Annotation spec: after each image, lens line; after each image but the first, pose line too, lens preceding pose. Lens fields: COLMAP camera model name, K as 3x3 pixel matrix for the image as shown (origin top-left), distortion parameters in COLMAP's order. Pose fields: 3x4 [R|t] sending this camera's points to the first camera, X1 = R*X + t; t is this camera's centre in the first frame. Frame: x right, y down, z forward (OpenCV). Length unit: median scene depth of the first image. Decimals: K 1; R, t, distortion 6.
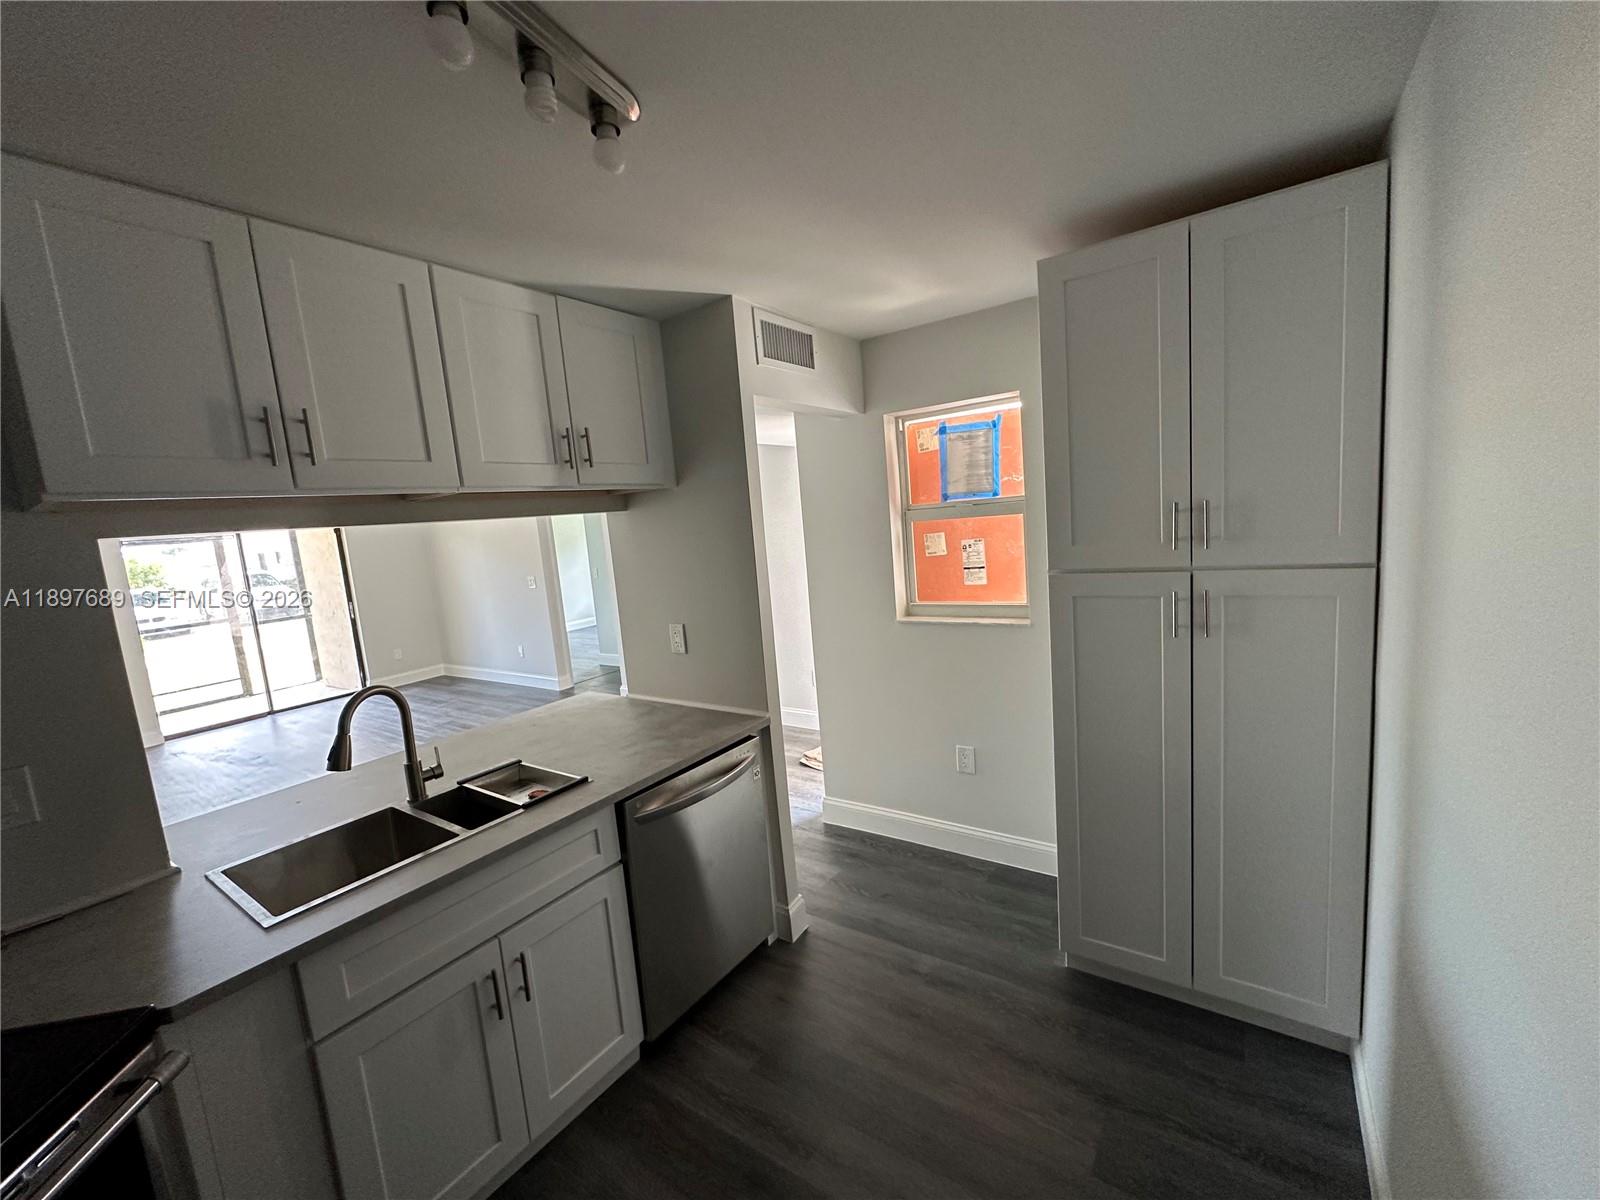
lens RADIAL K [[643.5, 0, 799.0], [0, 643.5, 601.3], [0, 0, 1]] dist [-0.000072, 0.000179]
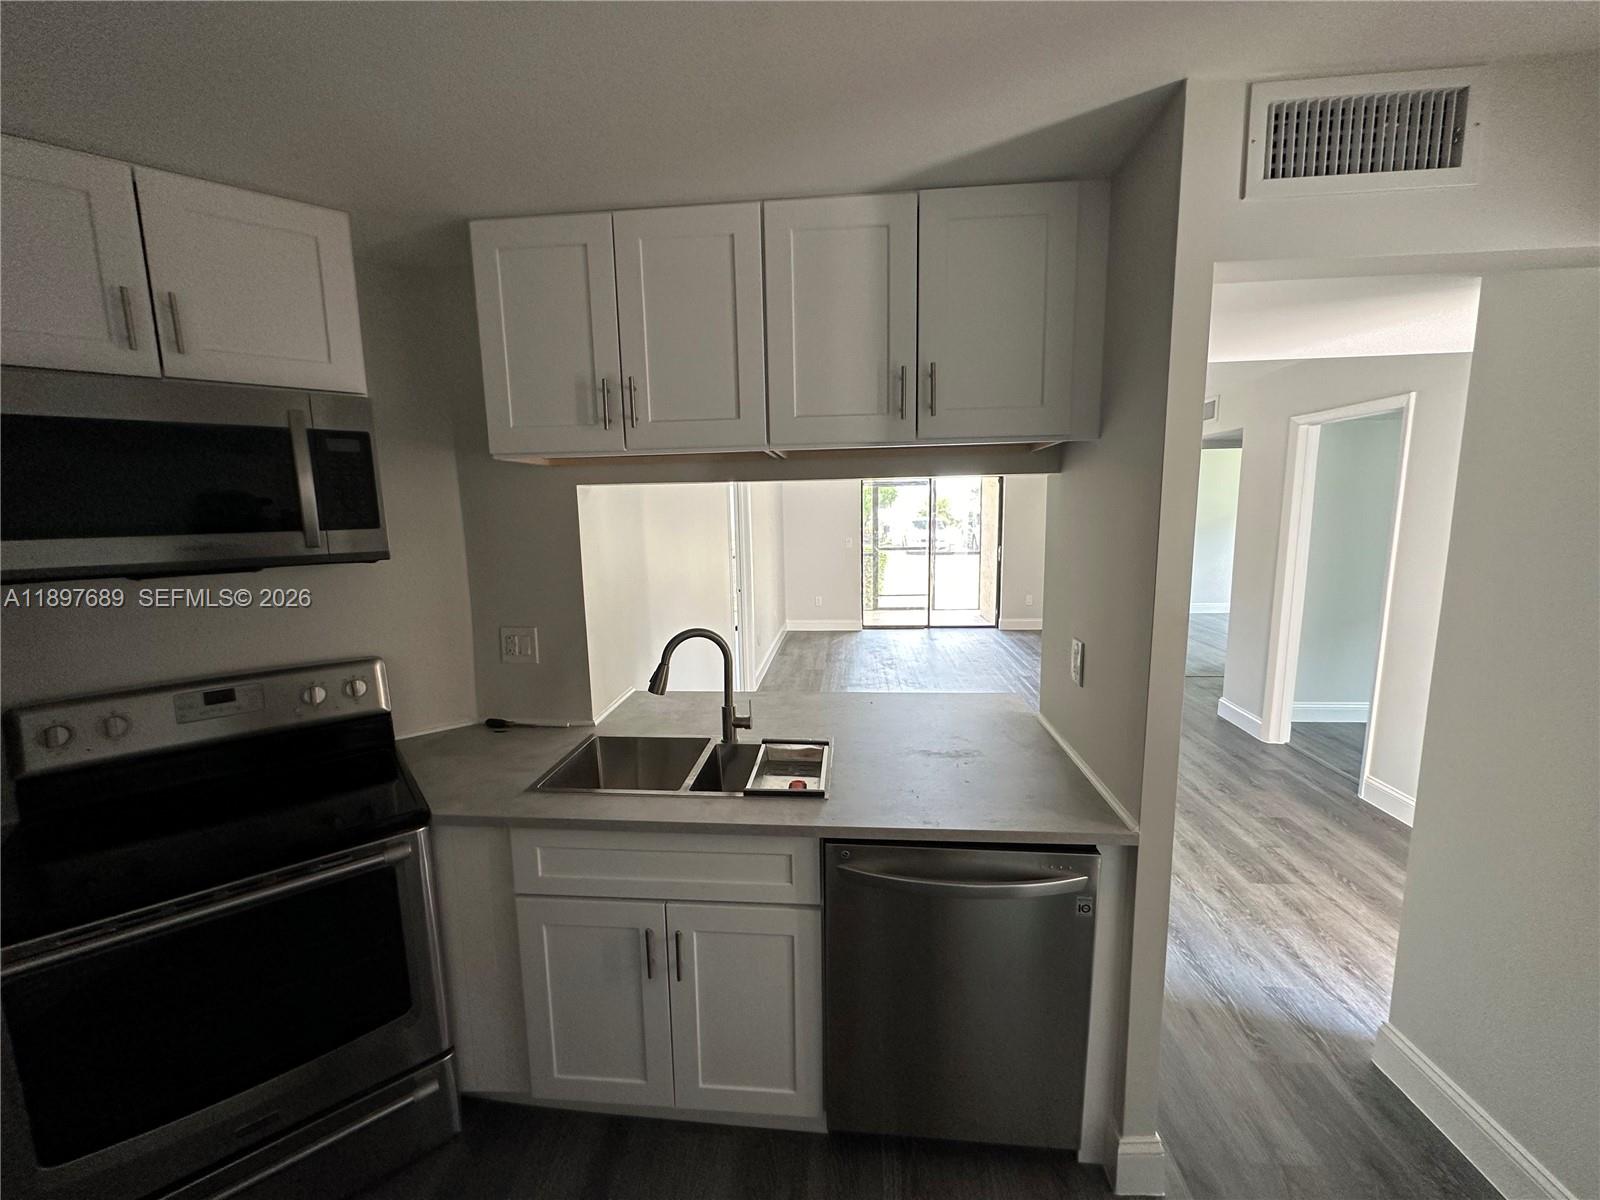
lens RADIAL K [[643.5, 0, 799.0], [0, 643.5, 601.3], [0, 0, 1]] dist [-0.000072, 0.000179]
pose [[0.501772, 0.197785, -0.842085, 0.313976], [-0.134707, 0.979498, 0.149792, -0.093711], [0.854447, 0.038273, 0.518127, 0.521817]]
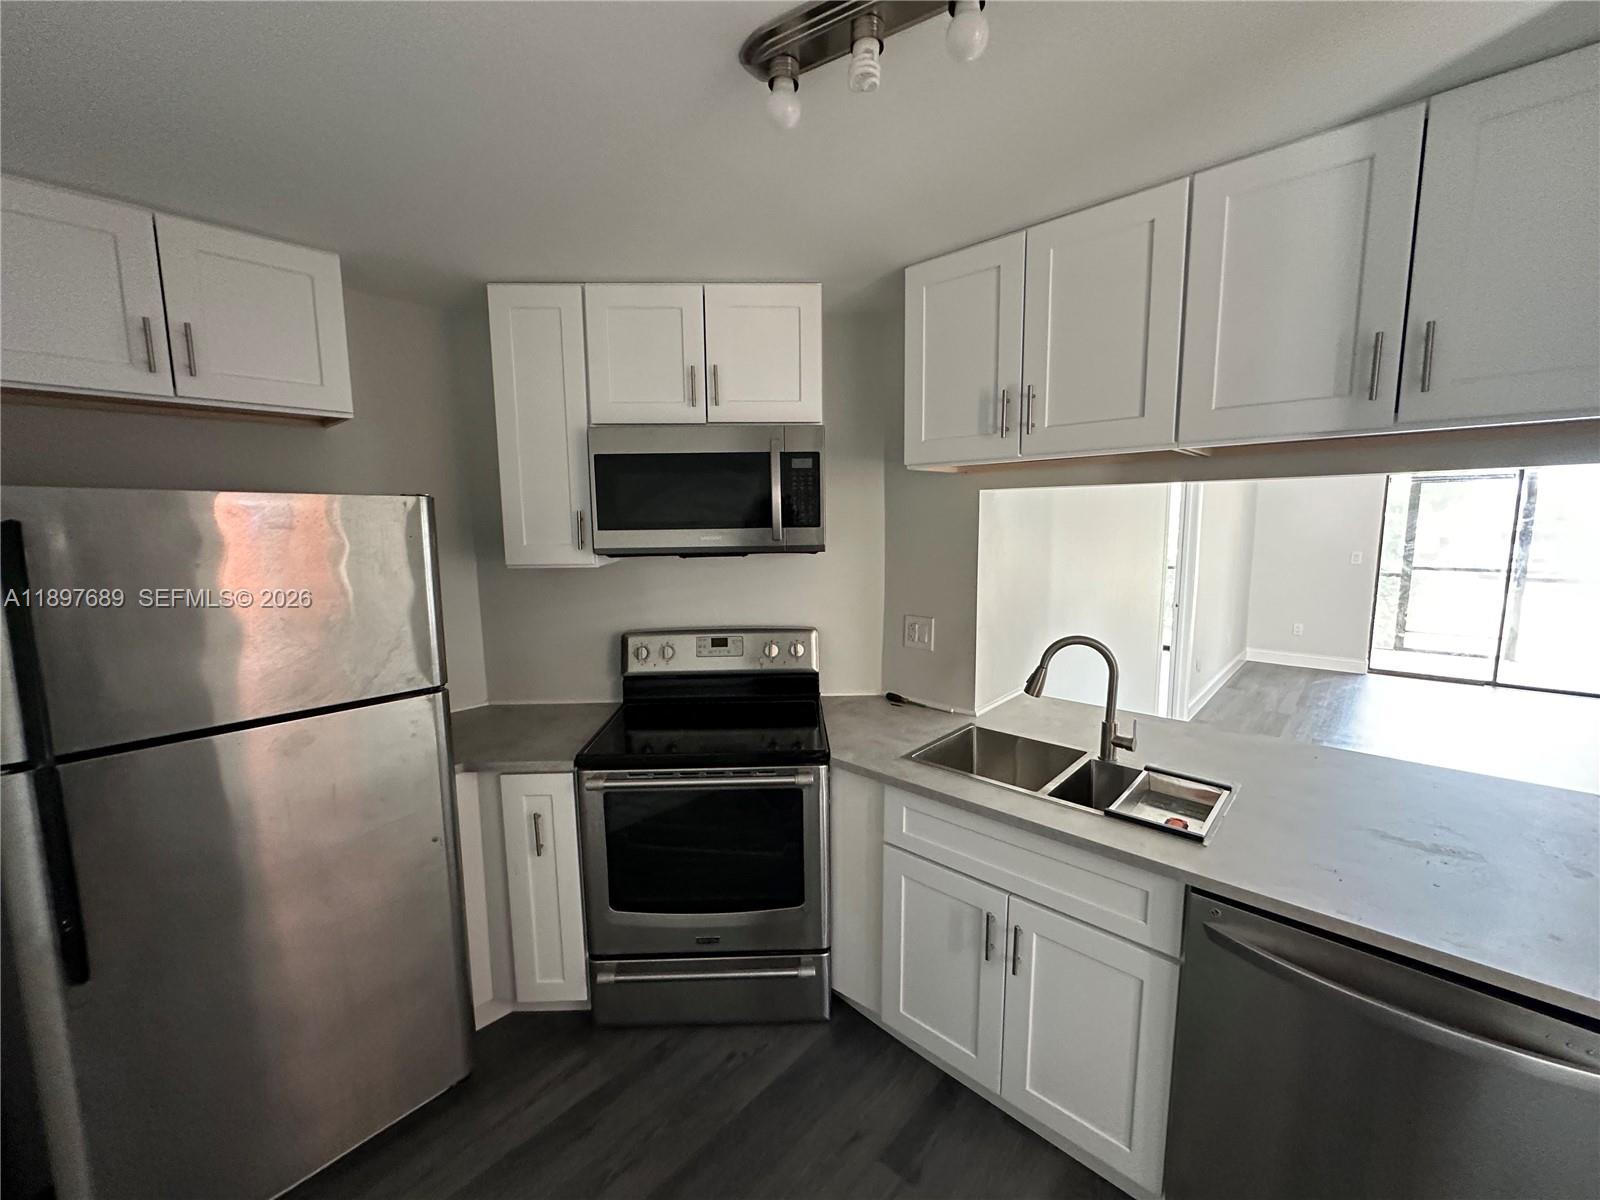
lens RADIAL K [[643.4, 0, 797.8], [0, 643.4, 603.5], [0, 0, 1]] dist [-0.000213, -0.000359]
pose [[-0.131146, 0.215662, -0.967621, 0.385485], [-0.104959, 0.967545, 0.229870, -0.106980], [0.985791, 0.131708, -0.104254, 0.579737]]
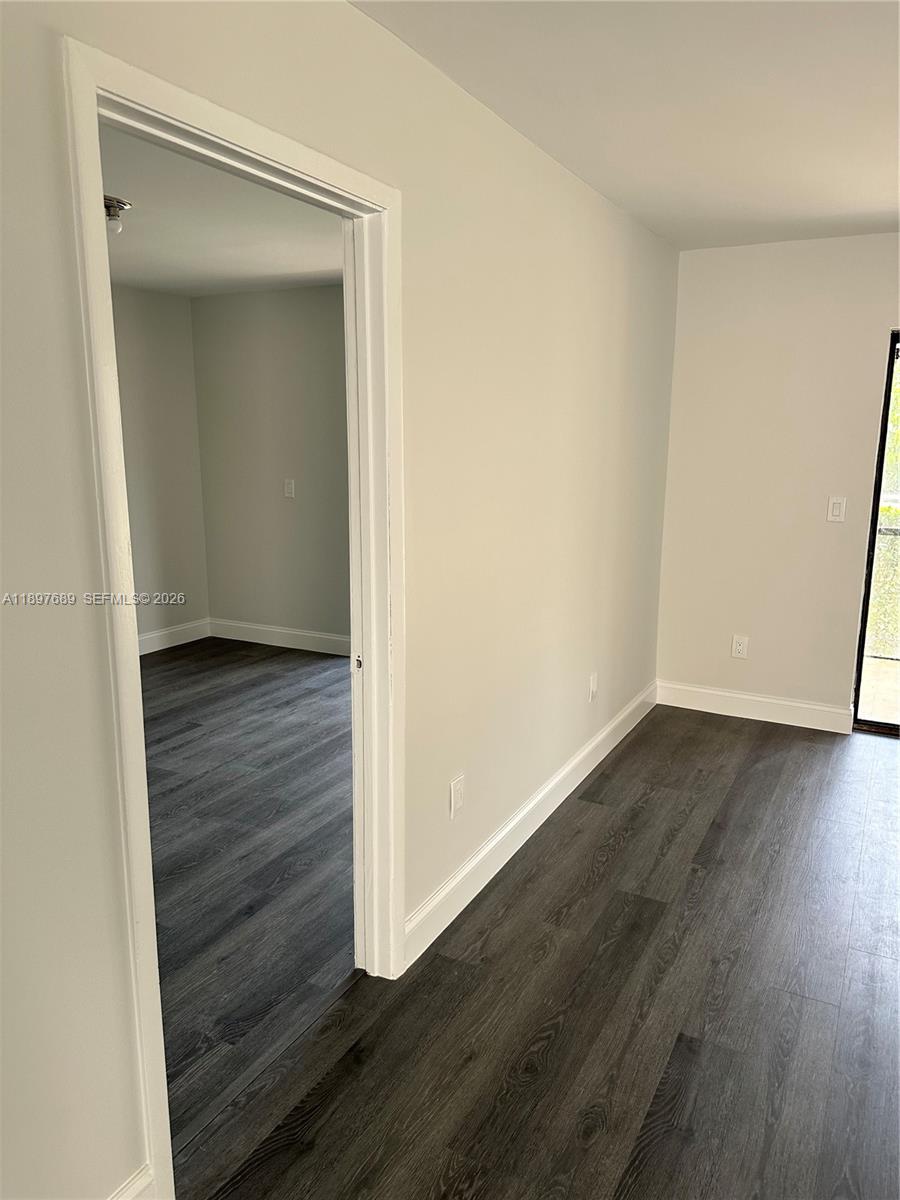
lens RADIAL K [[848.4, 0, 450.0], [0, 848.4, 600.0], [0, 0, 1]] dist [-0.000315, -0.004162]
pose [[0.115481, 0.274335, -0.954675, -1.239502], [-0.139487, 0.956060, 0.257860, -0.055354], [0.983467, 0.103387, 0.148673, 1.782004]]
